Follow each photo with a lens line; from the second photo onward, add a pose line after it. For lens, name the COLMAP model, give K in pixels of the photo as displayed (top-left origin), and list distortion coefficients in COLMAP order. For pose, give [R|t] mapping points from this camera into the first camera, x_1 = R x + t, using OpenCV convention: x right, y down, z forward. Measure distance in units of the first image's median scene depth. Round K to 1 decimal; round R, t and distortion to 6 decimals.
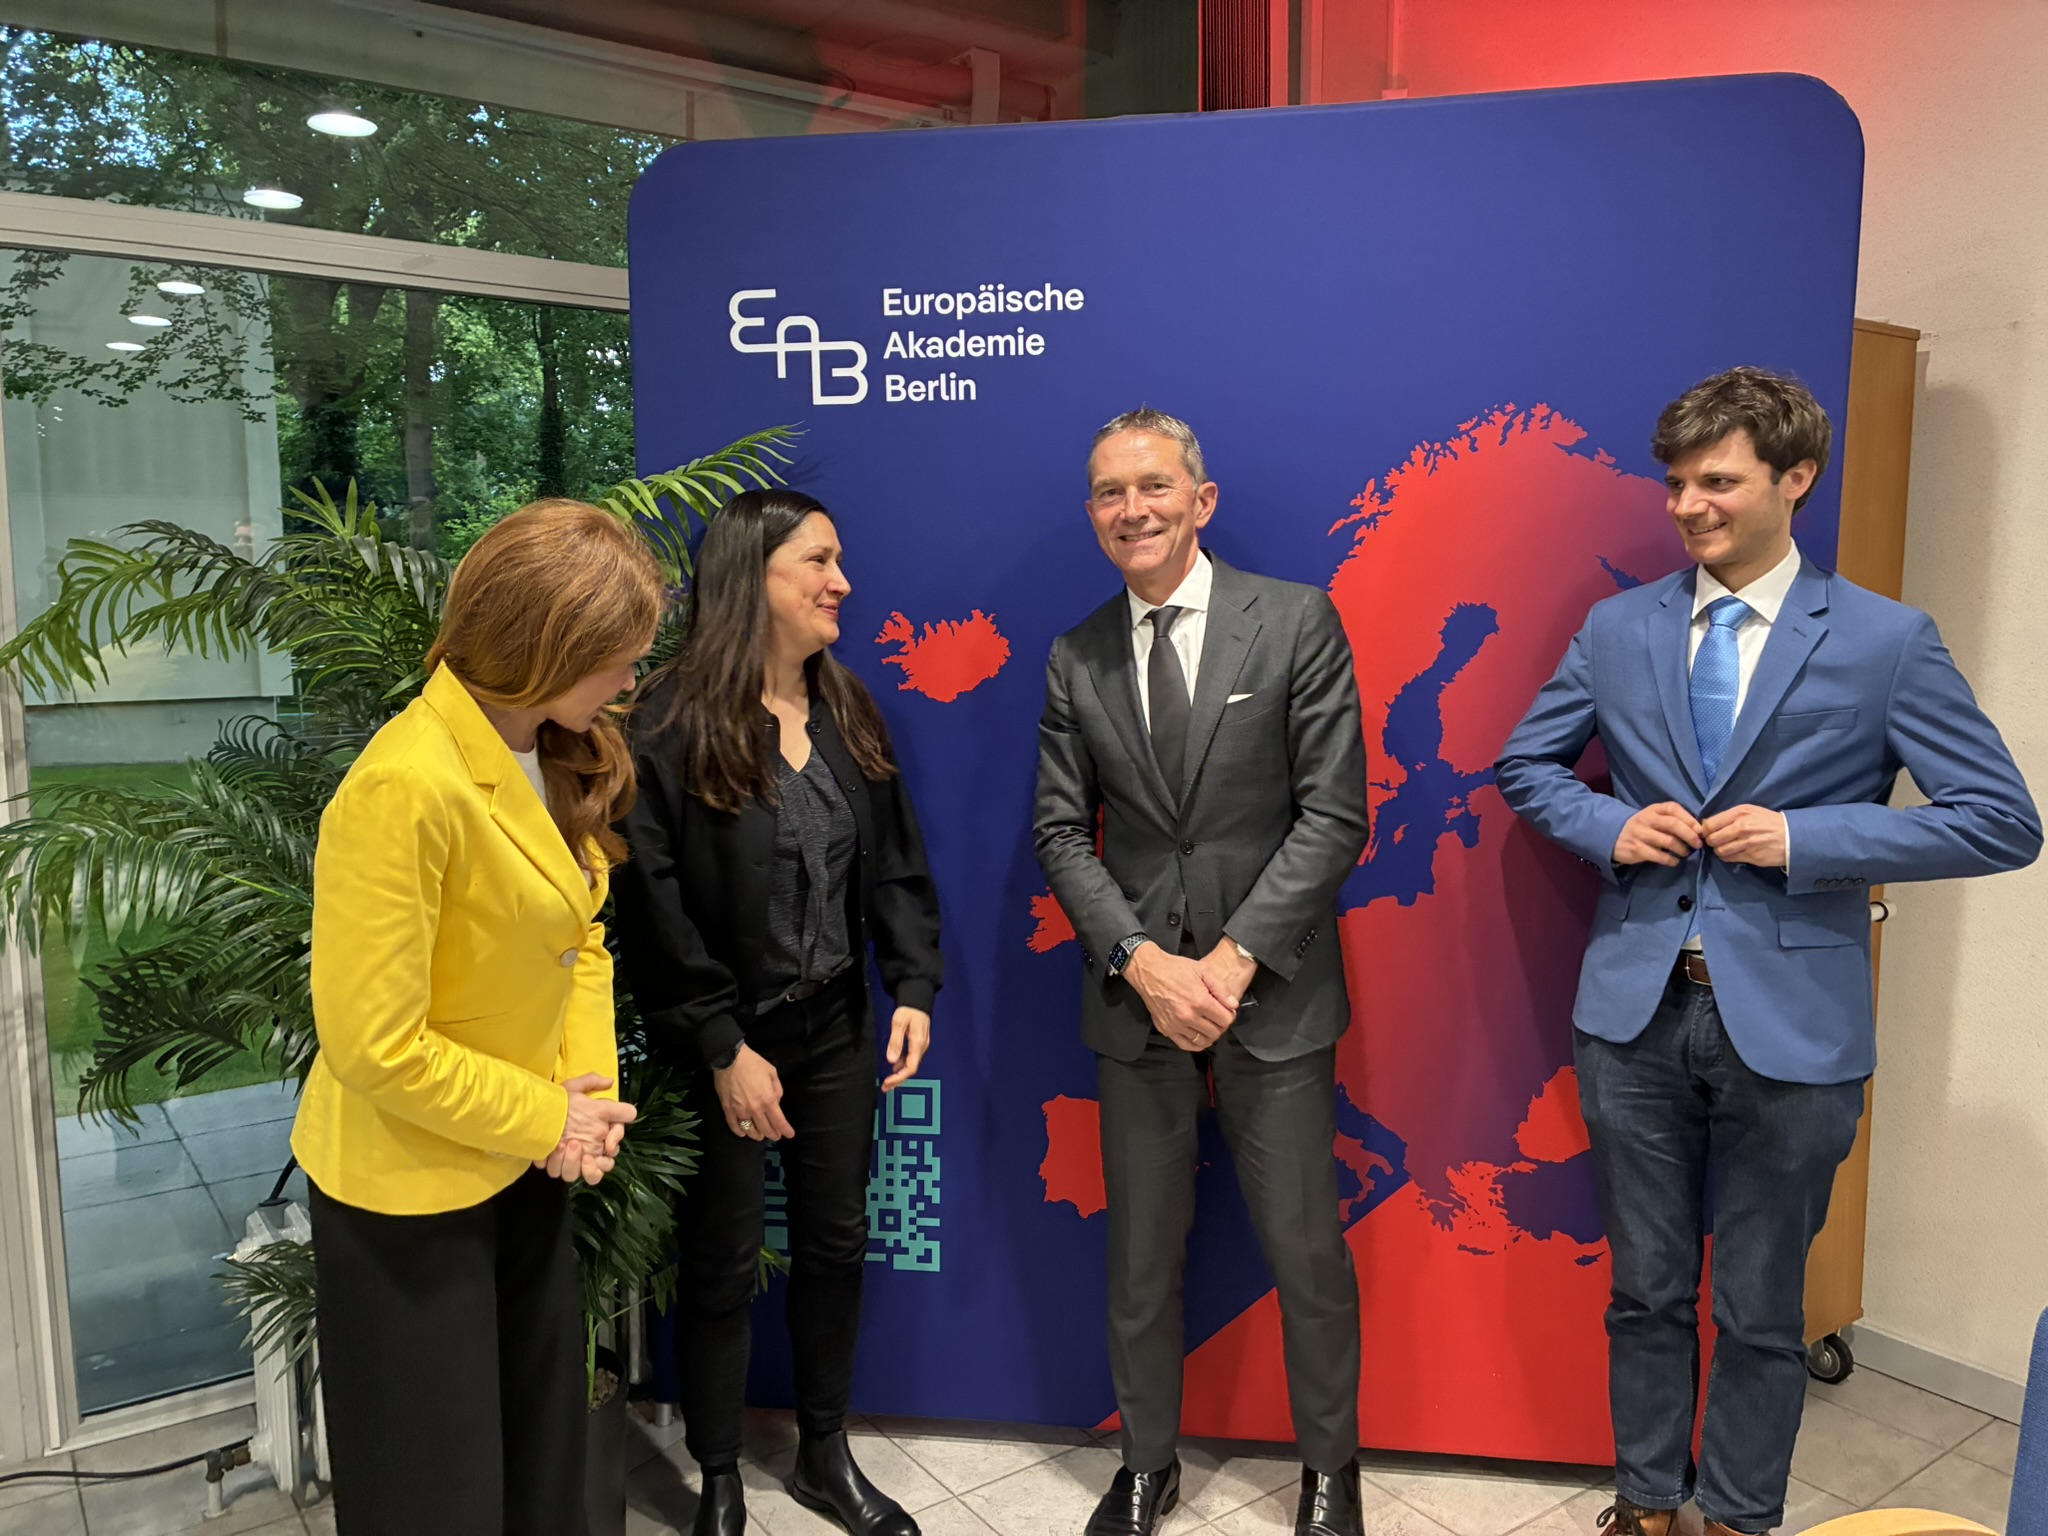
lens RADIAL K [[1553.6, 0, 1034.2], [0, 1553.6, 767.7], [0, 0, 1]] dist [0.056262, -0.077389]
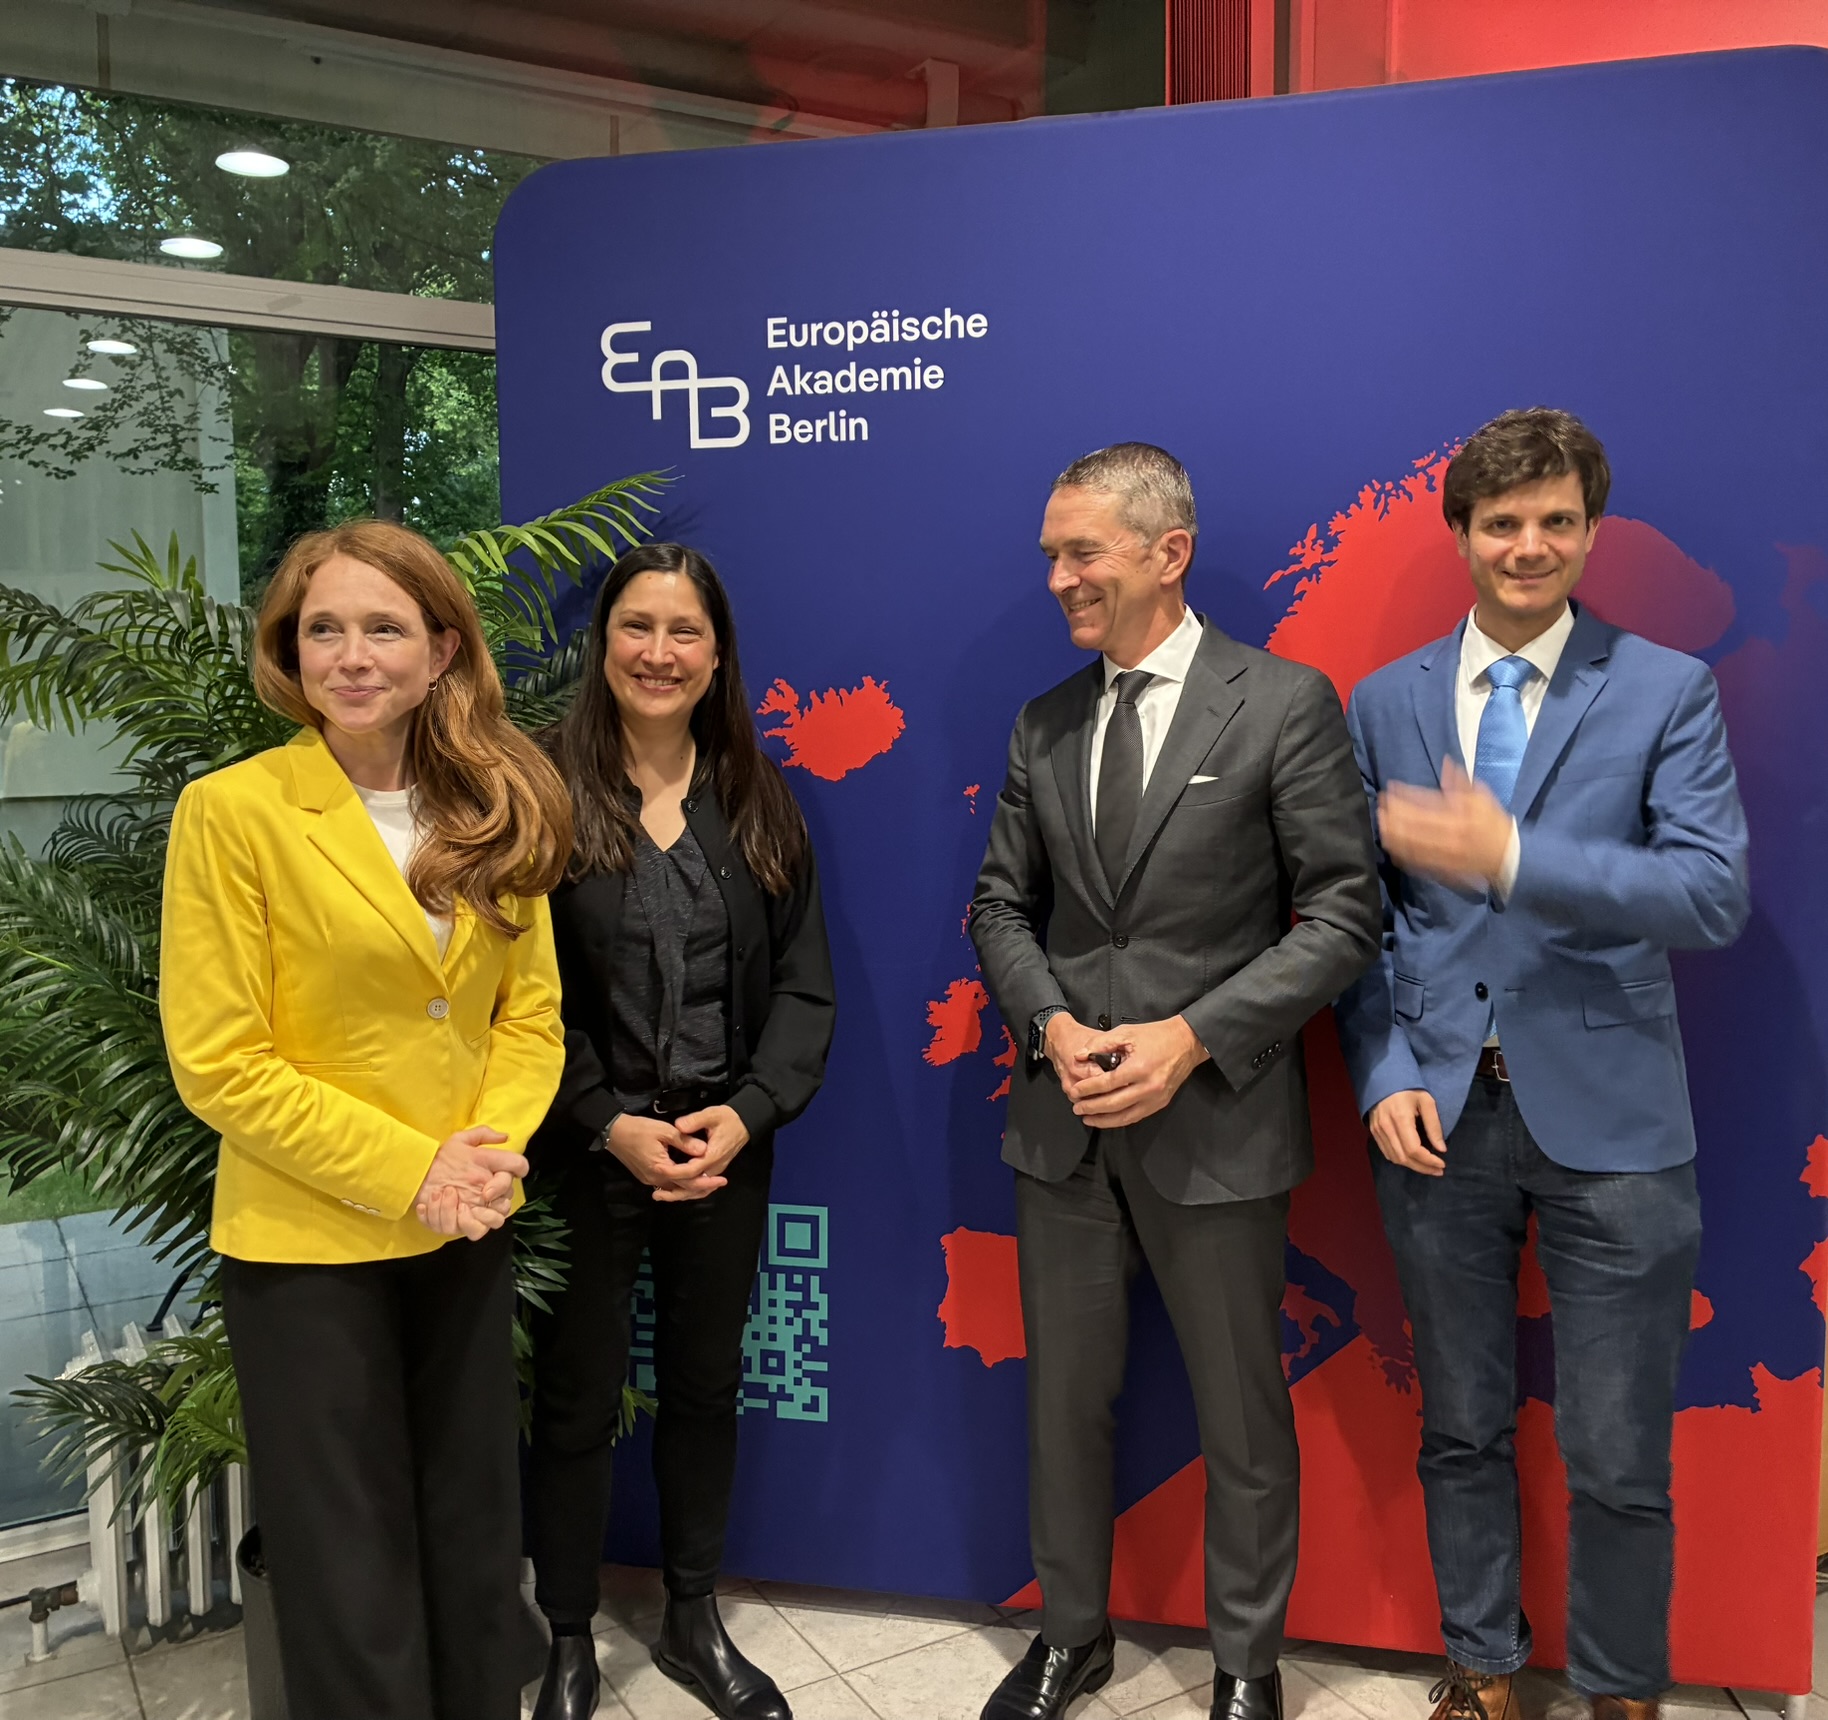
lens RADIAL K [[1751.4, 0, 914.0], [0, 1751.4, 860.0], [0, 0, 1]] dist [0.015408, -0.001488]
pose [[0.996252, 0.008278, -0.086101, 0.075816], [-0.009088, 0.999918, -0.009021, 0.012196], [0.086019, 0.009770, 0.996246, 0.007922]]
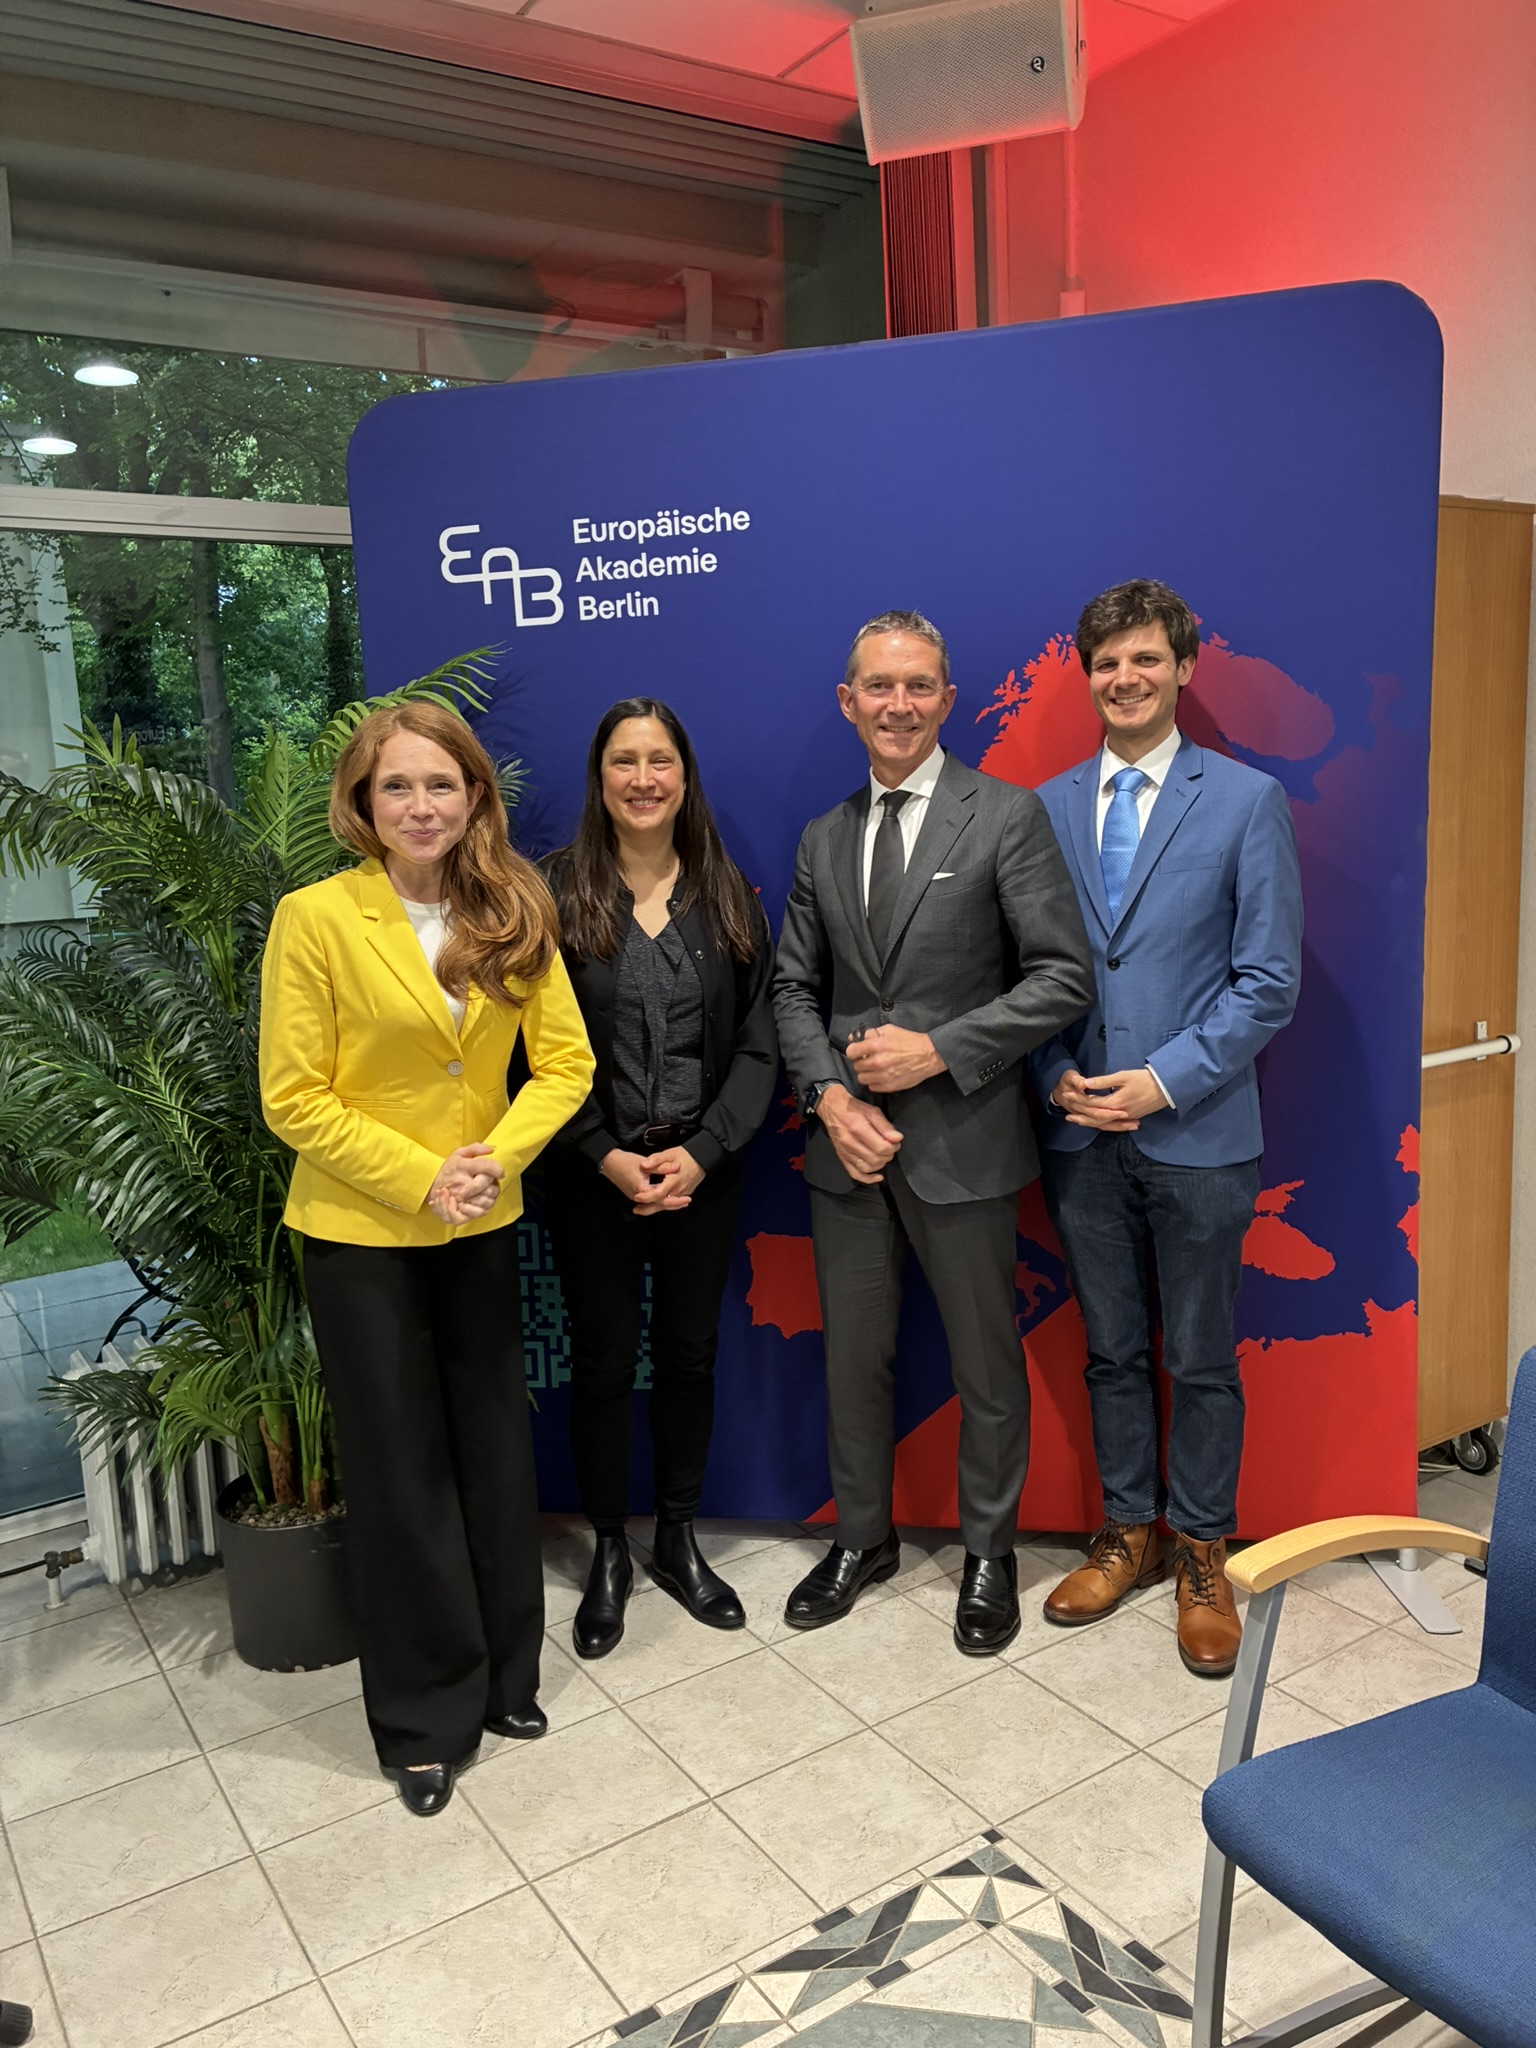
lens RADIAL K [[1558.5, 0, 748.3], [0, 1558.5, 1036.6], [0, 0, 1]] dist [-0.008934, 0.078901]
pose [[0.997830, -0.035424, -0.055505, 0.076863], [0.038020, 0.998198, 0.046429, 0.015981], [0.053761, -0.048439, 0.997378, -0.123761]]
